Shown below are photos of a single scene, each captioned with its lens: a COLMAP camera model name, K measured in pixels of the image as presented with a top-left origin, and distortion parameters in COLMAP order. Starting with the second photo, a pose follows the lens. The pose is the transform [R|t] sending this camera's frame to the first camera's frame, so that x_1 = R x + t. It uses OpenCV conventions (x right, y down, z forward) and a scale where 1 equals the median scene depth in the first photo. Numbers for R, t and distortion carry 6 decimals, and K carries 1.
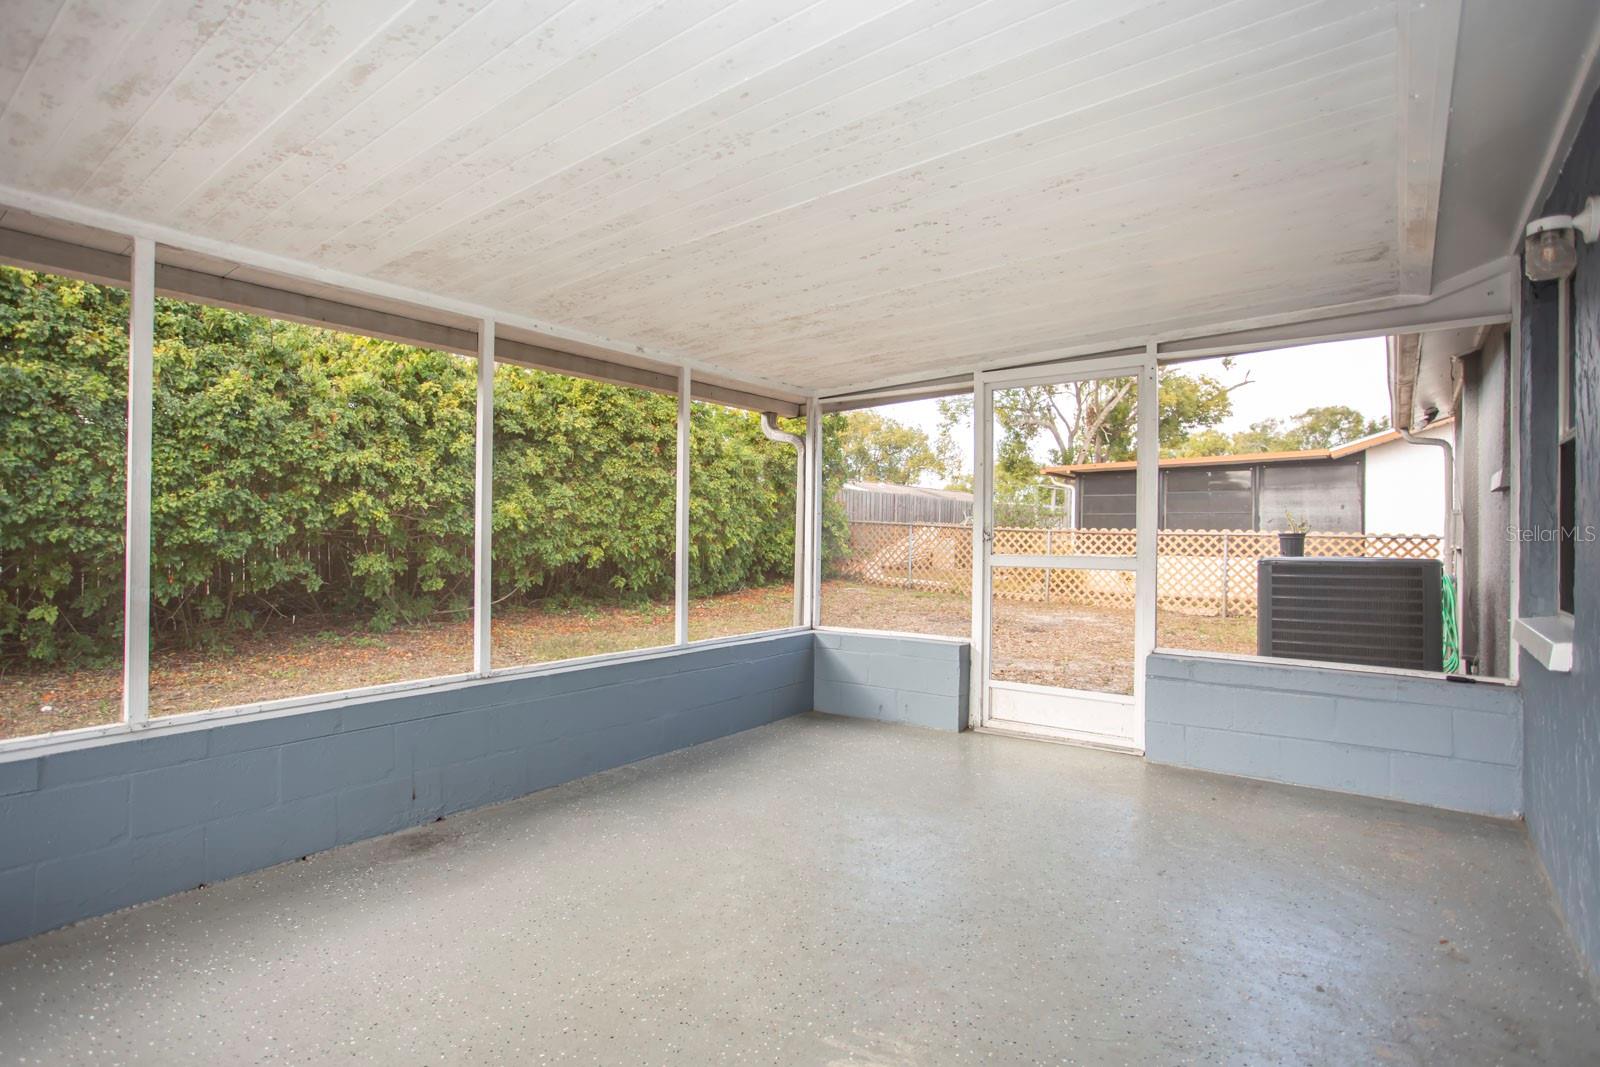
lens RADIAL K [[824.7, 0, 794.5], [0, 824.7, 555.4], [0, 0, 1]] dist [-0.001861, 0.001515]
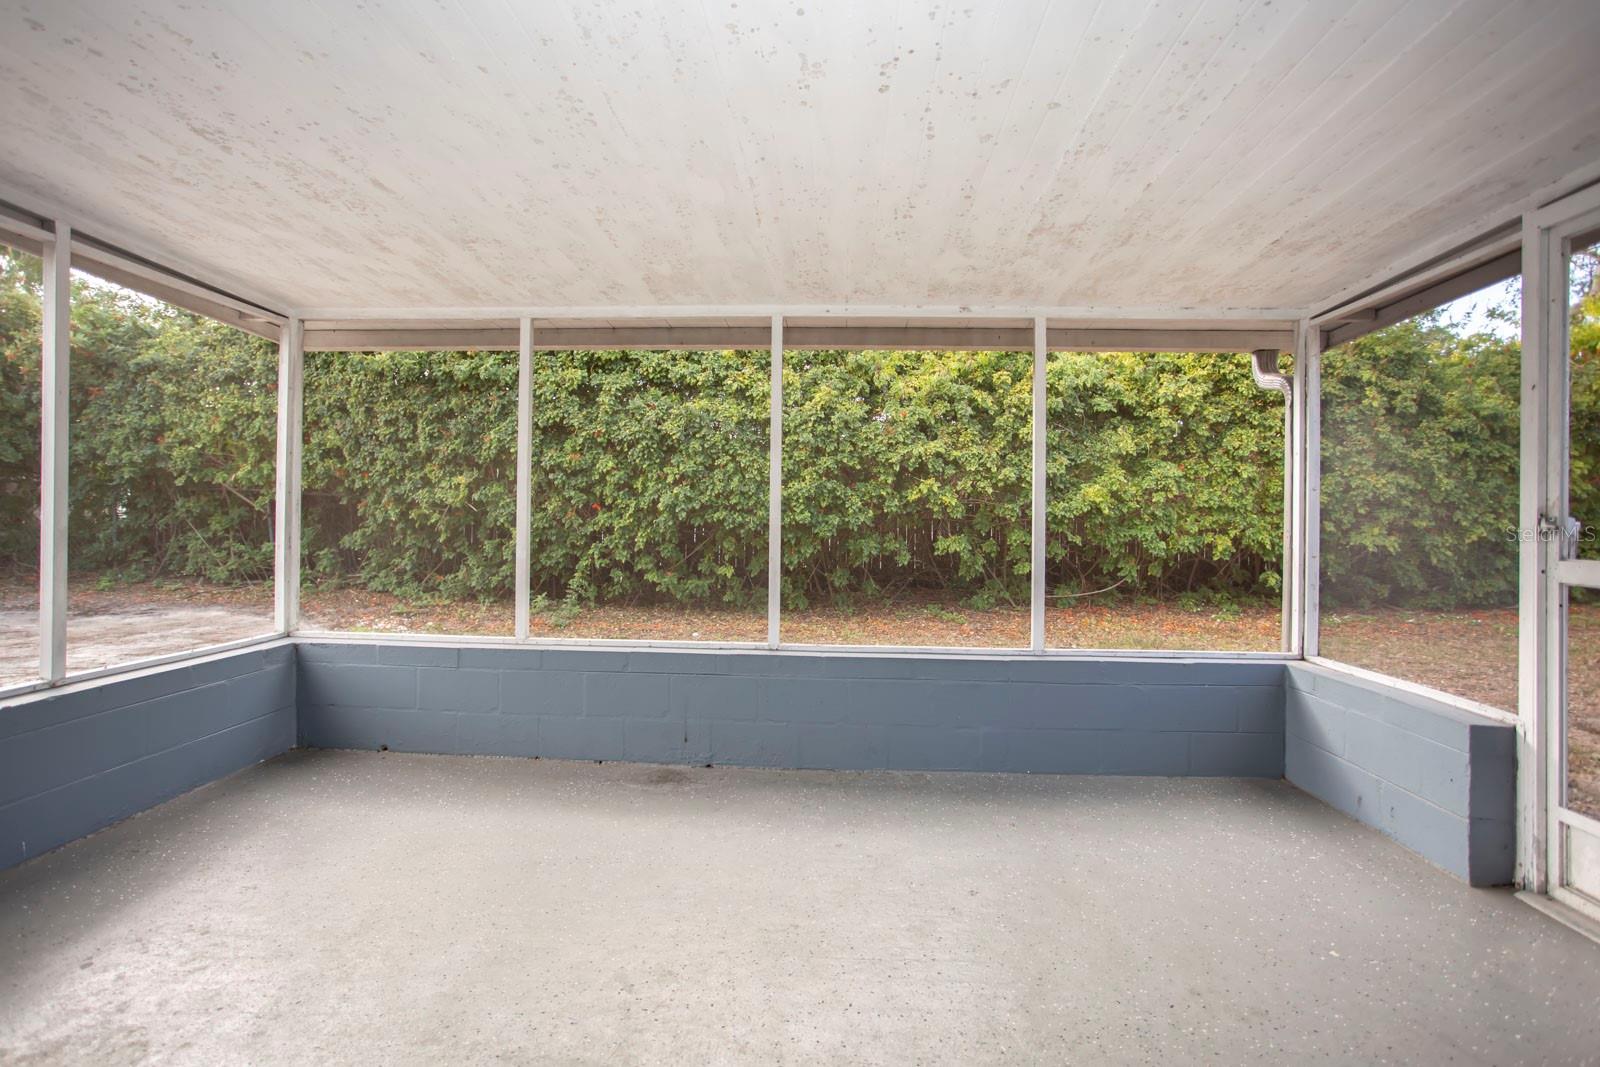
lens RADIAL K [[819.8, 0, 789.7], [0, 819.8, 526.1], [0, 0, 1]] dist [-0.062322, 0.047498]
pose [[0.549706, 0.013333, -0.835252, 0.329741], [-0.029518, 0.999558, -0.003471, -0.005541], [0.834837, 0.026563, 0.549857, 0.272398]]
